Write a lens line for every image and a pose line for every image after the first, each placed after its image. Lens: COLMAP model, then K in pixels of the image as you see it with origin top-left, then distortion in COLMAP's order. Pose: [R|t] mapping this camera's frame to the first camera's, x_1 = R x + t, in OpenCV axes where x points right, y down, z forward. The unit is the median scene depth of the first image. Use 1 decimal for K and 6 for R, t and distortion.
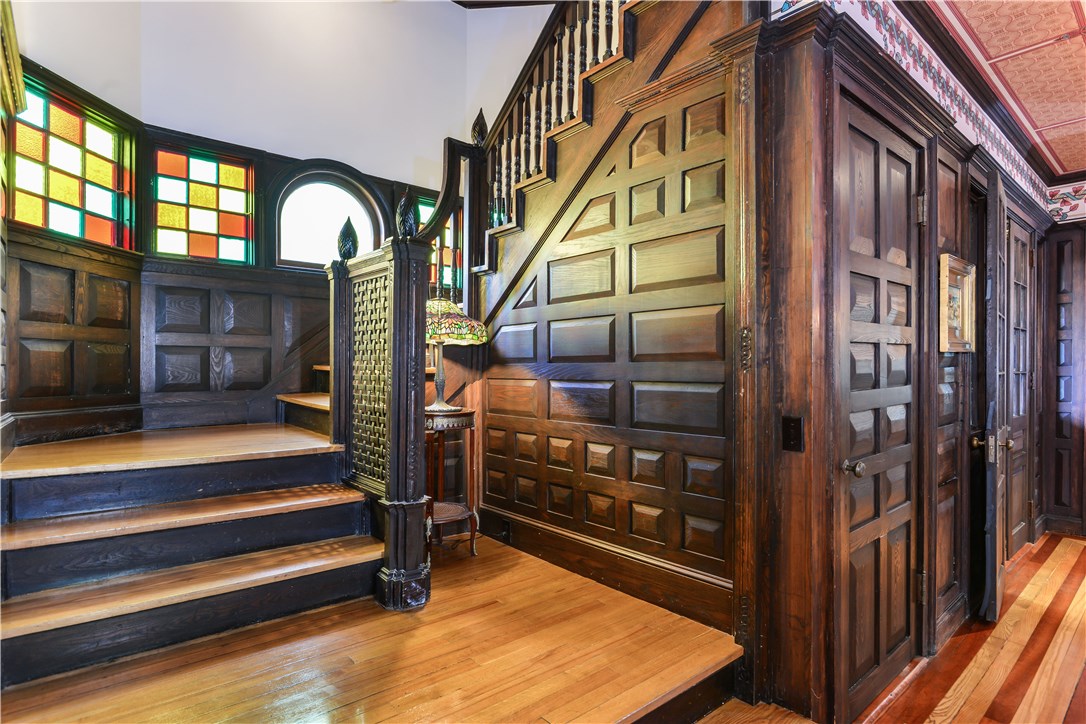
lens RADIAL K [[568.4, 0, 543.0], [0, 568.4, 362.0], [0, 0, 1]] dist [-0.003590, -0.000487]
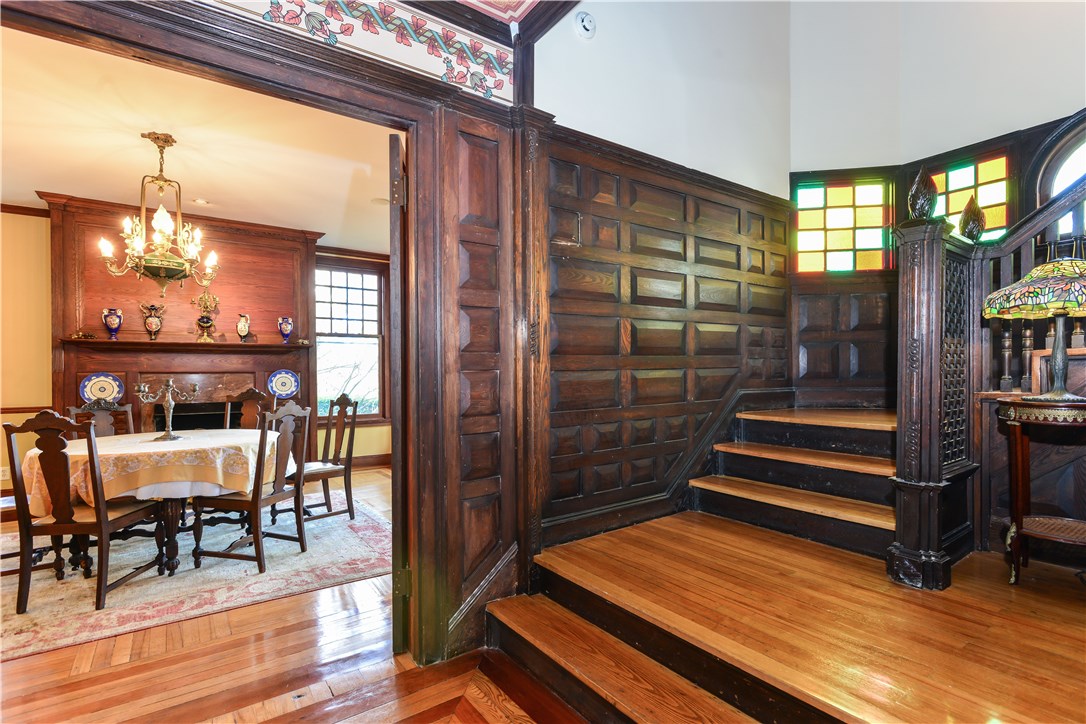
lens RADIAL K [[515.1, 0, 543.0], [0, 515.1, 362.0], [0, 0, 1]] dist [-0.005795, 0.000097]
pose [[-0.085361, -0.025236, -0.996030, 0.556451], [0.031680, 0.999105, -0.028029, 0.027329], [0.995846, -0.033947, -0.084485, 0.323420]]
